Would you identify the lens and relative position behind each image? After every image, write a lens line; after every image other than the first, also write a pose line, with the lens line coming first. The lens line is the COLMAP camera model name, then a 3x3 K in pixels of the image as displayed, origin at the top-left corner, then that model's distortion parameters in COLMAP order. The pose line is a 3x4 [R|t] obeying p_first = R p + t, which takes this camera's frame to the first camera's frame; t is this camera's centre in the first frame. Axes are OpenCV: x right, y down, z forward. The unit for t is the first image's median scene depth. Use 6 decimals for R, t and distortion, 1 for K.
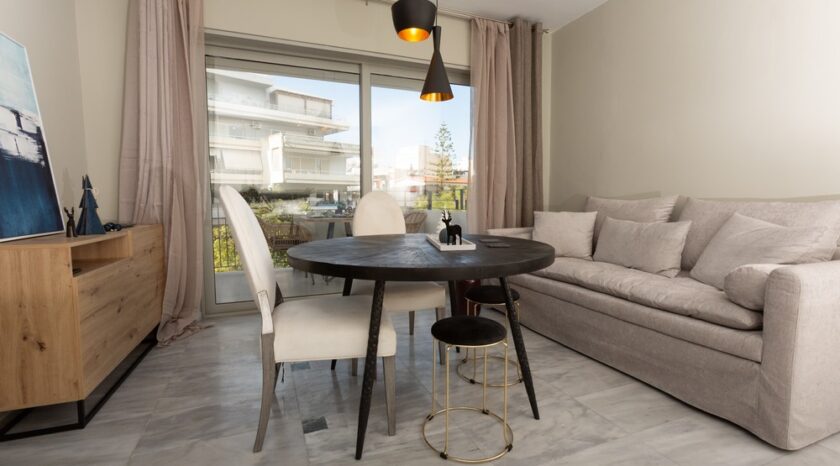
lens RADIAL K [[377.8, 0, 423.6], [0, 377.8, 233.5], [0, 0, 1]] dist [0.010172, 0.000286]
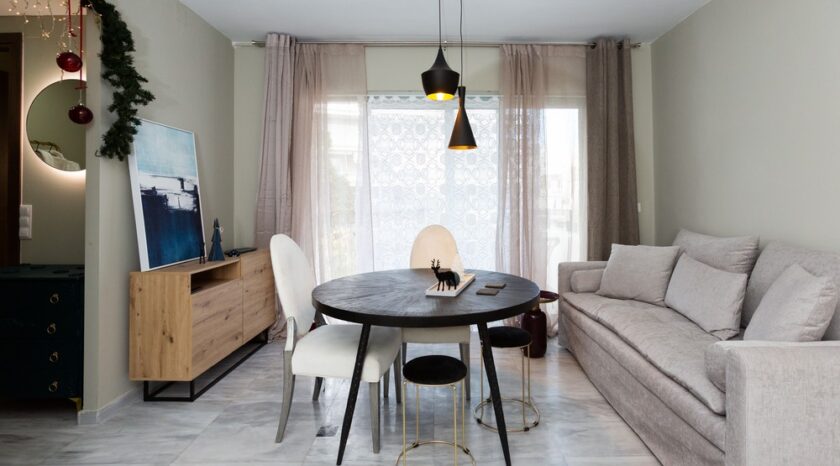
lens RADIAL K [[411.0, 0, 418.2], [0, 411.0, 210.3], [0, 0, 1]] dist [0.002093, 0.000629]
pose [[0.931025, 0.003194, -0.364941, 0.374495], [-0.031126, 0.997013, -0.070682, -0.098723], [0.363625, 0.077166, 0.928344, -0.153396]]
